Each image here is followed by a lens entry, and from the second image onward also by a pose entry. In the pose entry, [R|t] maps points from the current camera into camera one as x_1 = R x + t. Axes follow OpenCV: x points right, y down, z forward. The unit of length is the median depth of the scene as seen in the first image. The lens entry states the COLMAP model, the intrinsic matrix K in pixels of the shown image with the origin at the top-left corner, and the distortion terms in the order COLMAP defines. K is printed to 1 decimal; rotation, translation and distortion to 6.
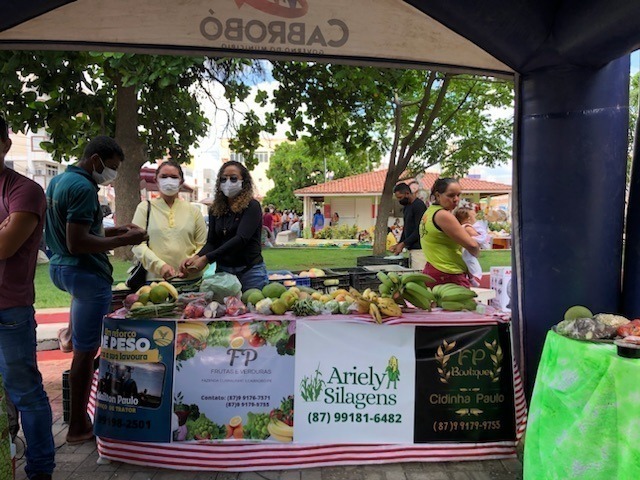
lens RADIAL K [[520.7, 0, 319.0], [0, 520.7, 238.2], [0, 0, 1]] dist [0.052434, -0.071895]
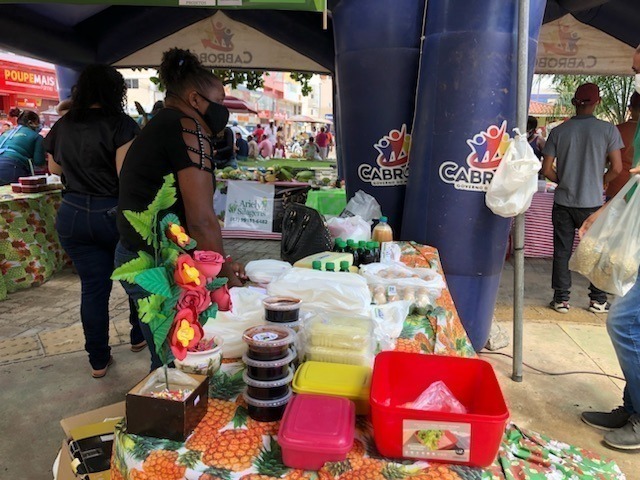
lens RADIAL K [[529.8, 0, 316.6], [0, 529.8, 241.9], [0, 0, 1]] dist [0.001778, -0.003816]
pose [[0.977175, 0.077201, -0.197911, 0.880054], [-0.044688, 0.985485, 0.163774, 0.016843], [0.207682, -0.151191, 0.966442, -1.359188]]
